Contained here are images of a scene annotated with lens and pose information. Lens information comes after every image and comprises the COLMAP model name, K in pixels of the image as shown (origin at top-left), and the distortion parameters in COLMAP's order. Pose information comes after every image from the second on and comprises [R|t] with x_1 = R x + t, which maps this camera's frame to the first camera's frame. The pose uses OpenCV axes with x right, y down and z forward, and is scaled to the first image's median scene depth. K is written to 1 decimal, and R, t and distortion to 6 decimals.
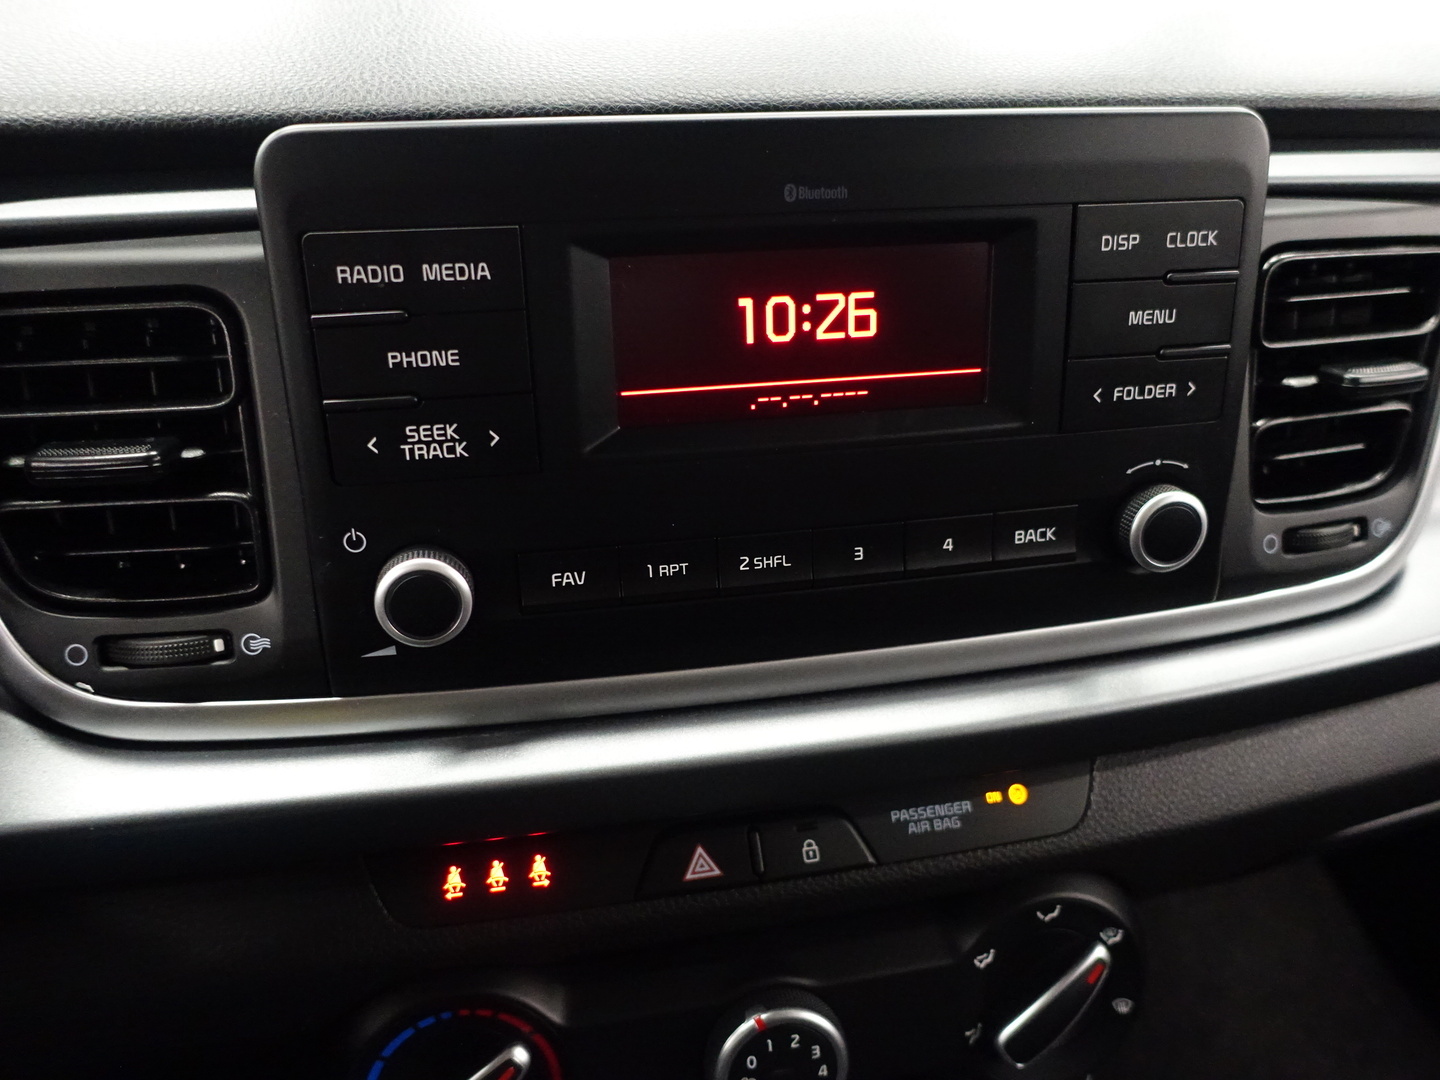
lens RADIAL K [[1092.0, 0, 721.8], [0, 1092.0, 539.1], [0, 0, 1]] dist [-0.005326, -0.002686]
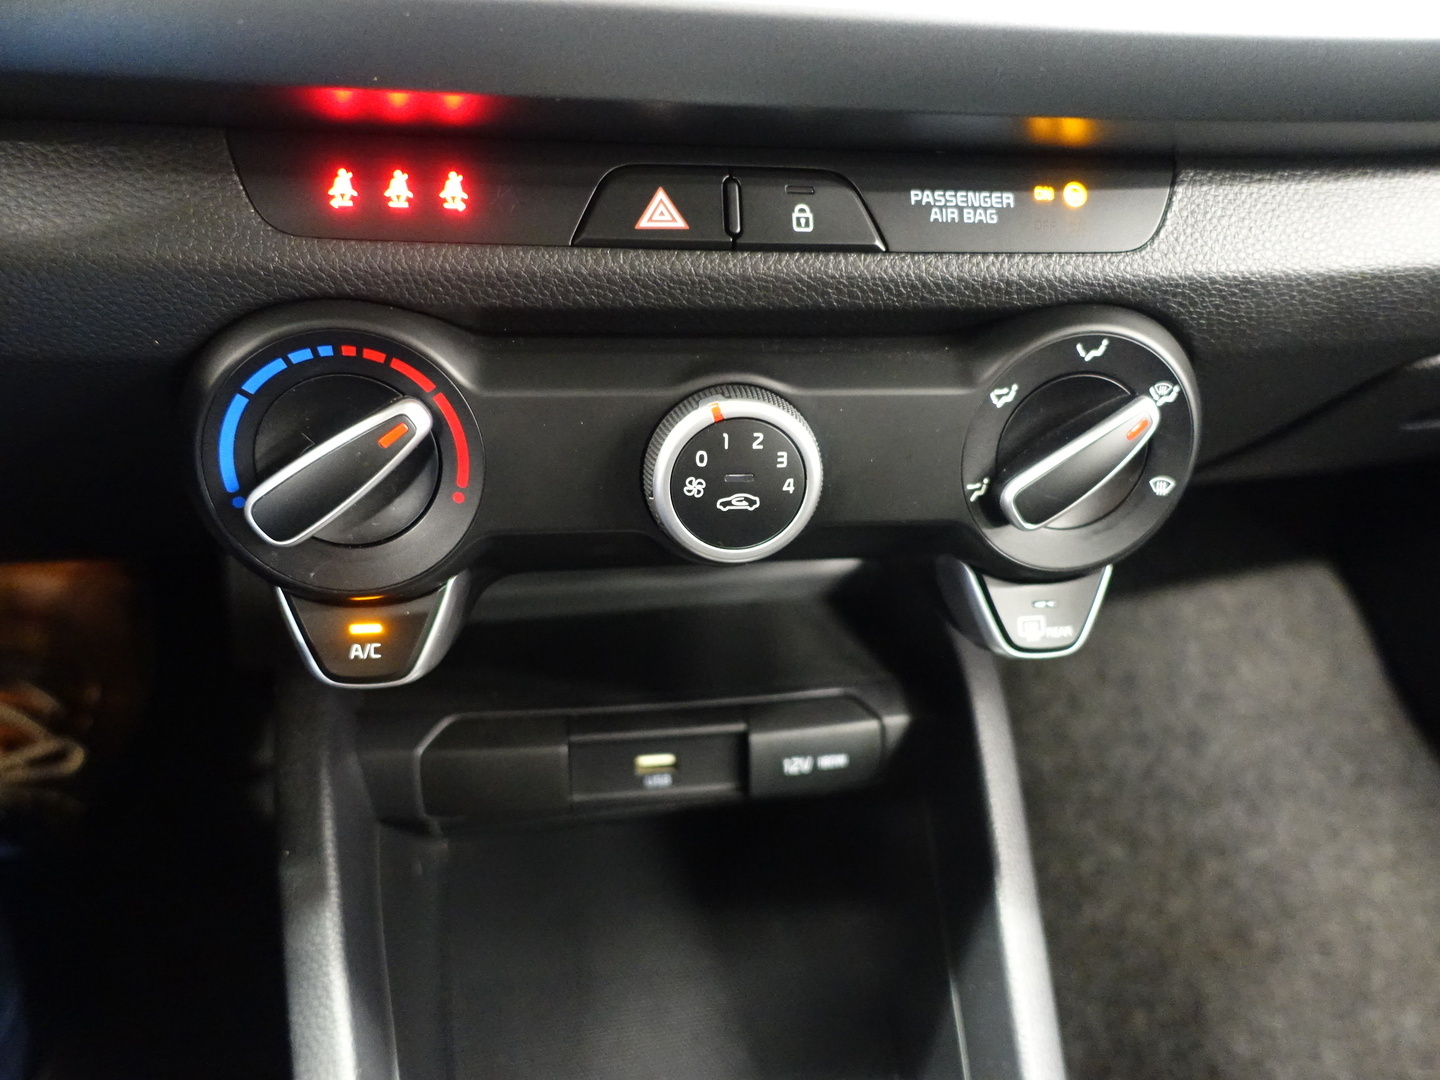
lens RADIAL K [[1092.0, 0, 716.8], [0, 1092.0, 543.0], [0, 0, 1]] dist [-0.005326, -0.002686]
pose [[0.995061, 0.097417, -0.019084, 0.057104], [-0.091831, 0.976348, 0.195735, 0.361853], [0.037700, -0.193016, 0.980471, 0.184028]]
